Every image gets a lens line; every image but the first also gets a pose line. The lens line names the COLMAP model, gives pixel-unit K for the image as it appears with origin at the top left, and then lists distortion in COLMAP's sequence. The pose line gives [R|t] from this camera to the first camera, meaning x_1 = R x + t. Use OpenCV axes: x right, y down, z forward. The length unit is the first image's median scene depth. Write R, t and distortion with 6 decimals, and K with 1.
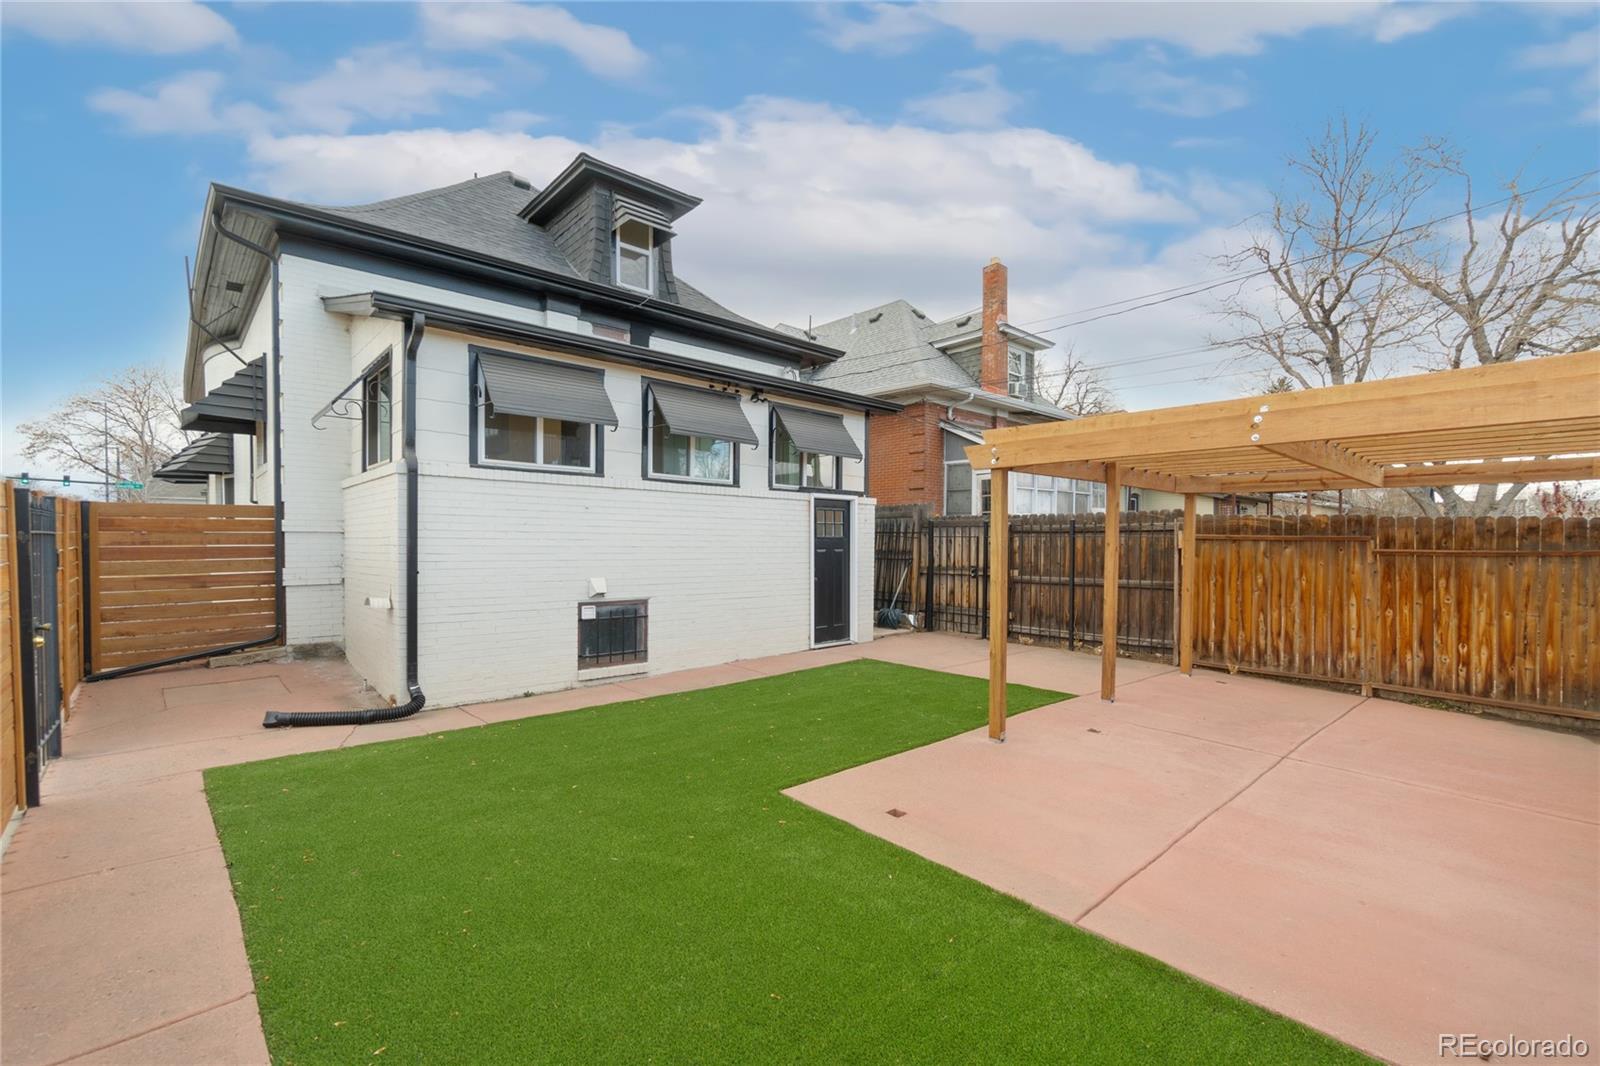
lens RADIAL K [[690.2, 0, 792.7], [0, 690.2, 530.3], [0, 0, 1]] dist [-0.000251, 0.000739]
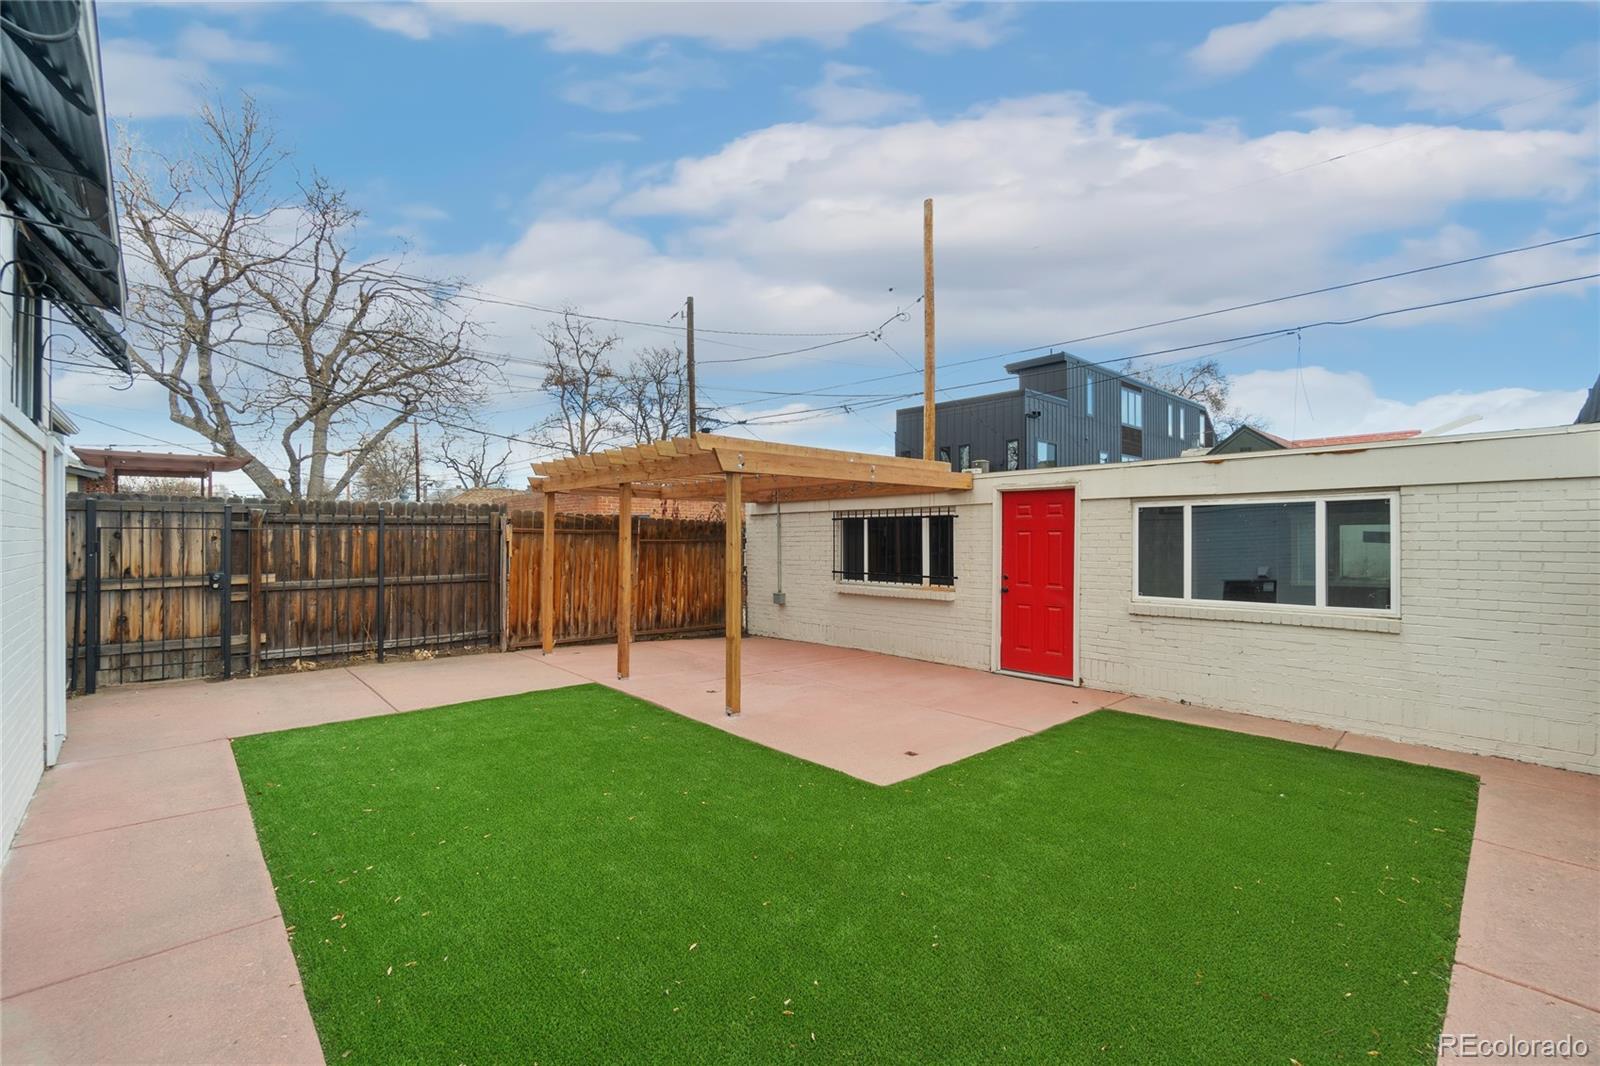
lens RADIAL K [[690.2, 0, 792.7], [0, 690.2, 530.3], [0, 0, 1]] dist [-0.000251, 0.000739]
pose [[-0.005074, 0.002135, 0.999985, -0.545496], [-0.015586, 0.999876, -0.002214, 0.005170], [-0.999866, -0.015597, -0.005040, 0.606196]]
